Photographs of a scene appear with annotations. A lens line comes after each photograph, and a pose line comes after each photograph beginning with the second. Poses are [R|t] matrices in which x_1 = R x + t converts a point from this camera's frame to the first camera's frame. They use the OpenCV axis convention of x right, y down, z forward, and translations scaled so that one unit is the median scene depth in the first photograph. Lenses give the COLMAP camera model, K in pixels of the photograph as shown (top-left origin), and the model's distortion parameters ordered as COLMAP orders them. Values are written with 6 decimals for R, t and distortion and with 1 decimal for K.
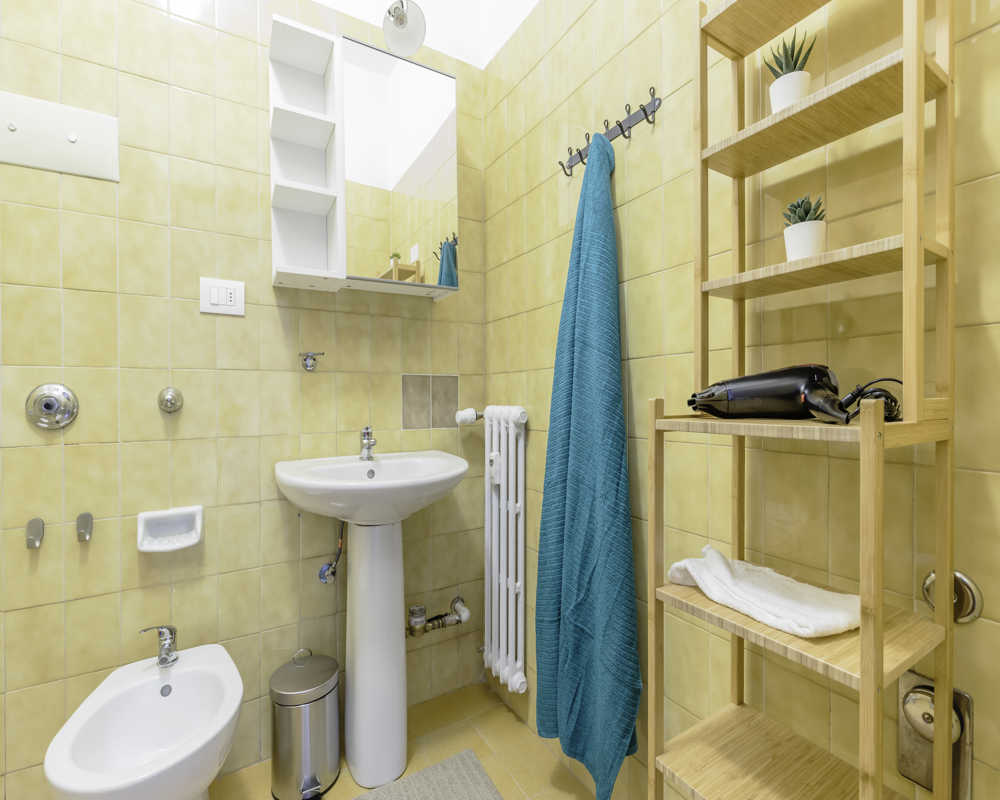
lens RADIAL K [[458.8, 0, 500.0], [0, 458.8, 400.0], [0, 0, 1]] dist [0.047451, -0.000087]
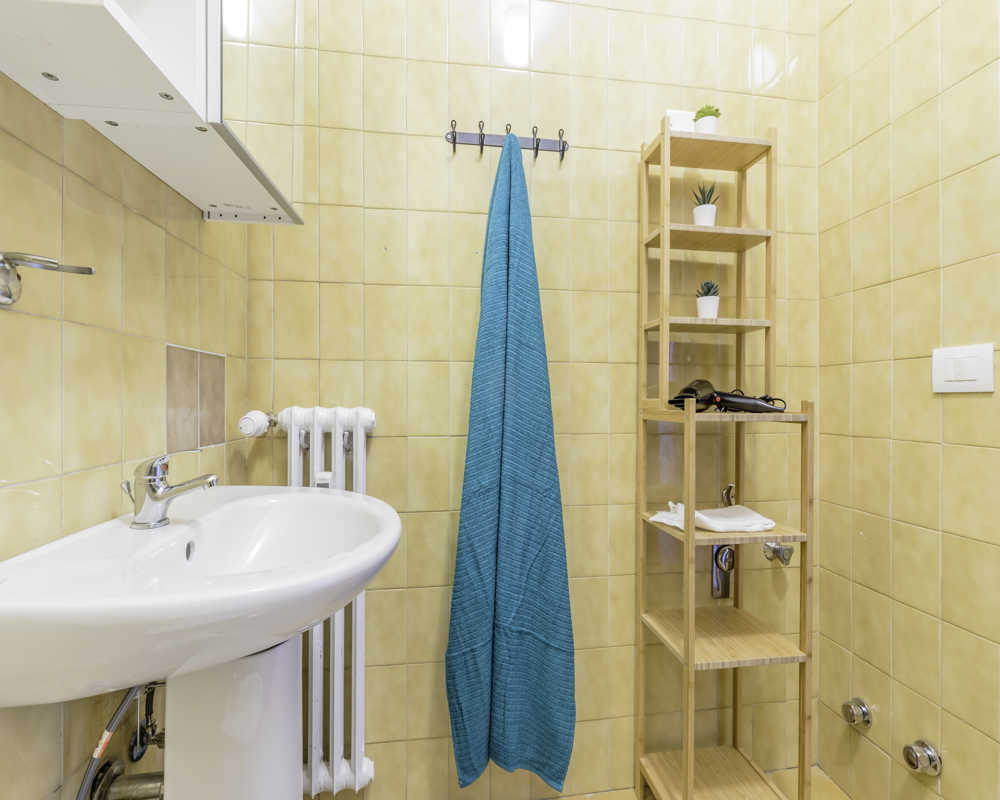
lens RADIAL K [[463.2, 0, 501.9], [0, 463.2, 408.3], [0, 0, 1]] dist [-0.001795, -0.000184]
pose [[0.390753, -0.004655, 0.920484, -0.660391], [-0.002551, 0.999978, 0.006140, 0.011433], [-0.920492, -0.004747, 0.390733, 0.579160]]
